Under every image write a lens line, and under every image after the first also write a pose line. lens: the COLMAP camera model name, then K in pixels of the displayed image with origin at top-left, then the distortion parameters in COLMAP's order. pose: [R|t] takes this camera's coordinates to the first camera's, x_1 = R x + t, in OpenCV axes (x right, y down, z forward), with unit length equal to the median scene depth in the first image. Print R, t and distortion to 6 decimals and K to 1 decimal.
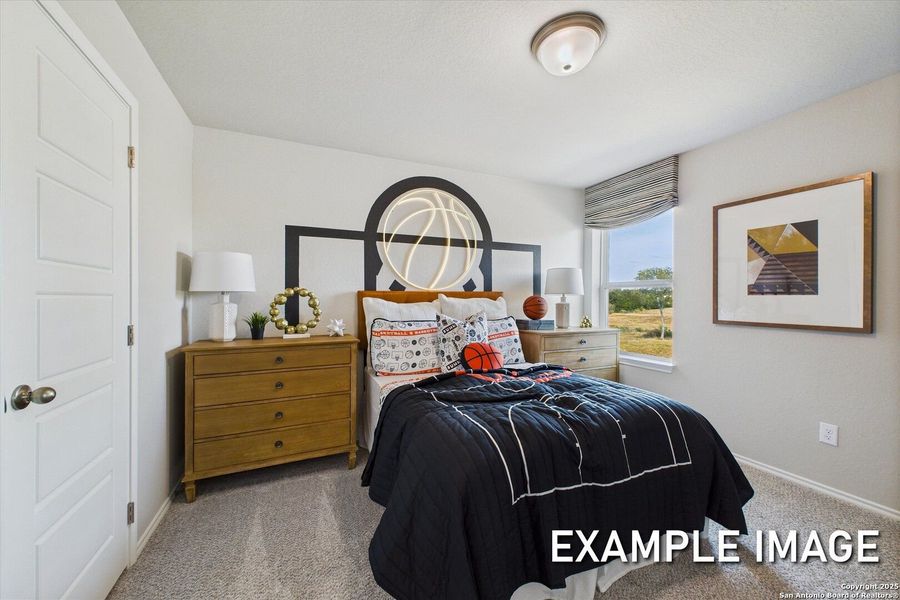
lens RADIAL K [[340.1, 0, 453.7], [0, 340.1, 299.3], [0, 0, 1]] dist [-0.001347, 0.000024]
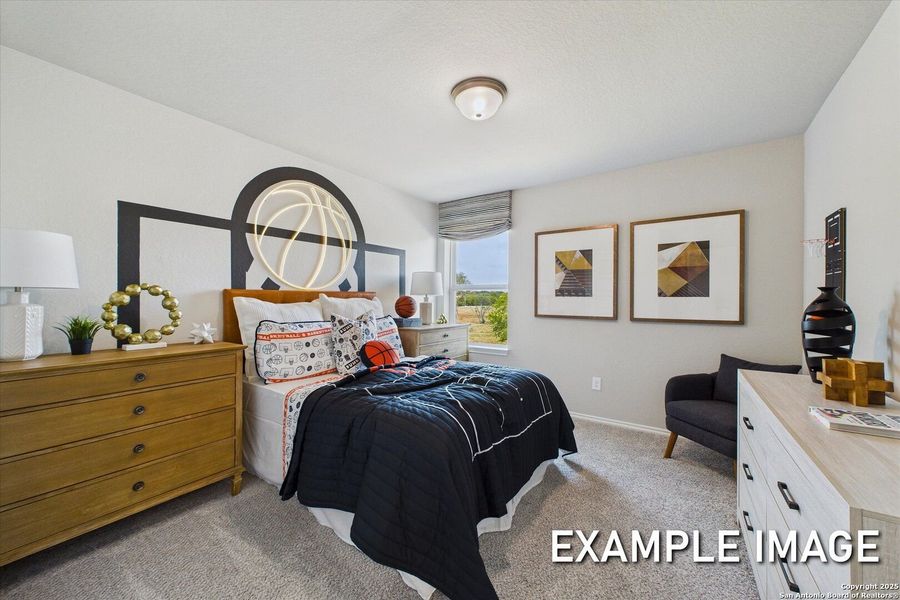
lens RADIAL K [[340.1, 0, 447.6], [0, 340.1, 299.4], [0, 0, 1]] dist [-0.001347, 0.000024]
pose [[0.862852, 0.001161, 0.505455, -0.261853], [-0.001500, 0.999999, 0.000263, -0.000145], [-0.505454, -0.000985, 0.862853, -0.020109]]
